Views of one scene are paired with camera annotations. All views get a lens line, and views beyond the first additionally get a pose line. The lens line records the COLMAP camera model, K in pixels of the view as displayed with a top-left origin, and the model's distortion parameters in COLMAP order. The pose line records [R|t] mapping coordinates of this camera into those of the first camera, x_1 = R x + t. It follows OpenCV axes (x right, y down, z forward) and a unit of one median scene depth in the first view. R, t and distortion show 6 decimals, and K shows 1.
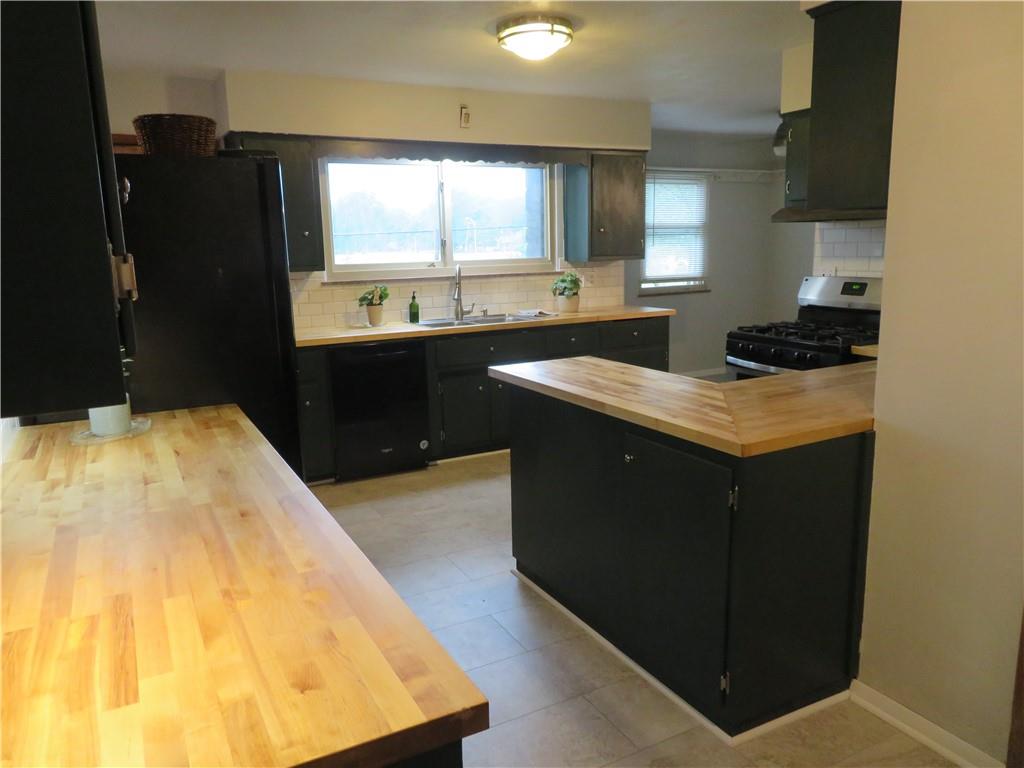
lens RADIAL K [[738.0, 0, 507.3], [0, 738.0, 385.4], [0, 0, 1]] dist [-0.004107, -0.000791]
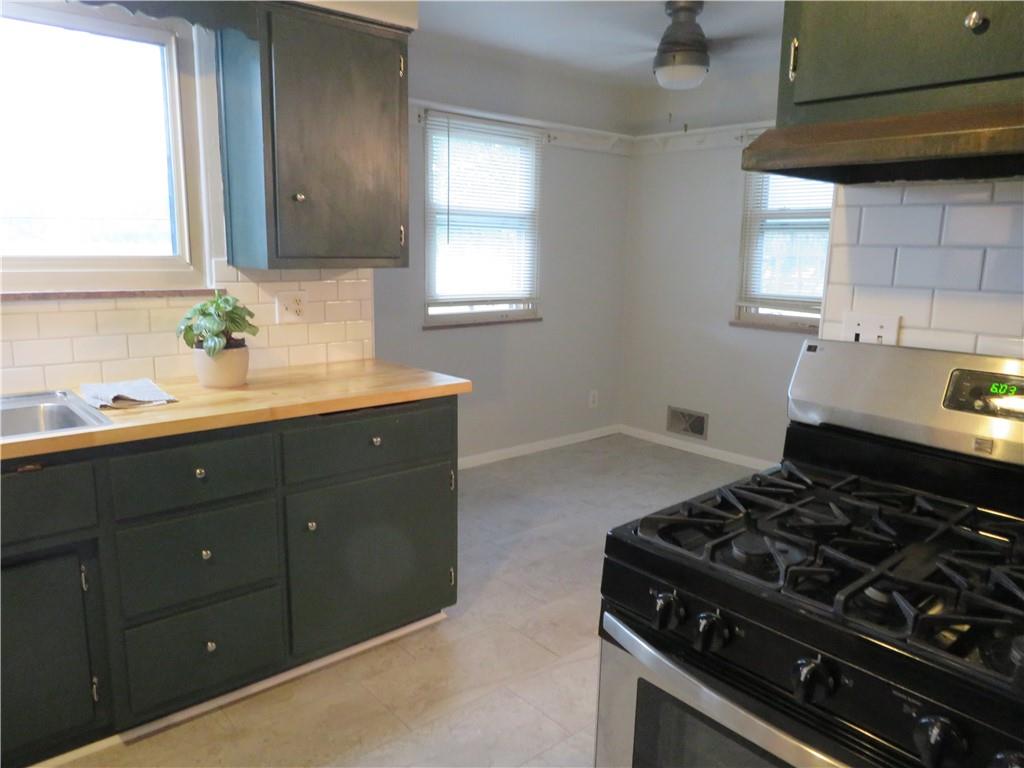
lens RADIAL K [[738.0, 0, 514.1], [0, 738.0, 385.3], [0, 0, 1]] dist [-0.004107, -0.000791]
pose [[0.972483, 0.000704, 0.232974, 0.142411], [-0.000224, 0.999998, -0.002089, -0.095577], [-0.232975, 0.001979, 0.972481, 0.529407]]
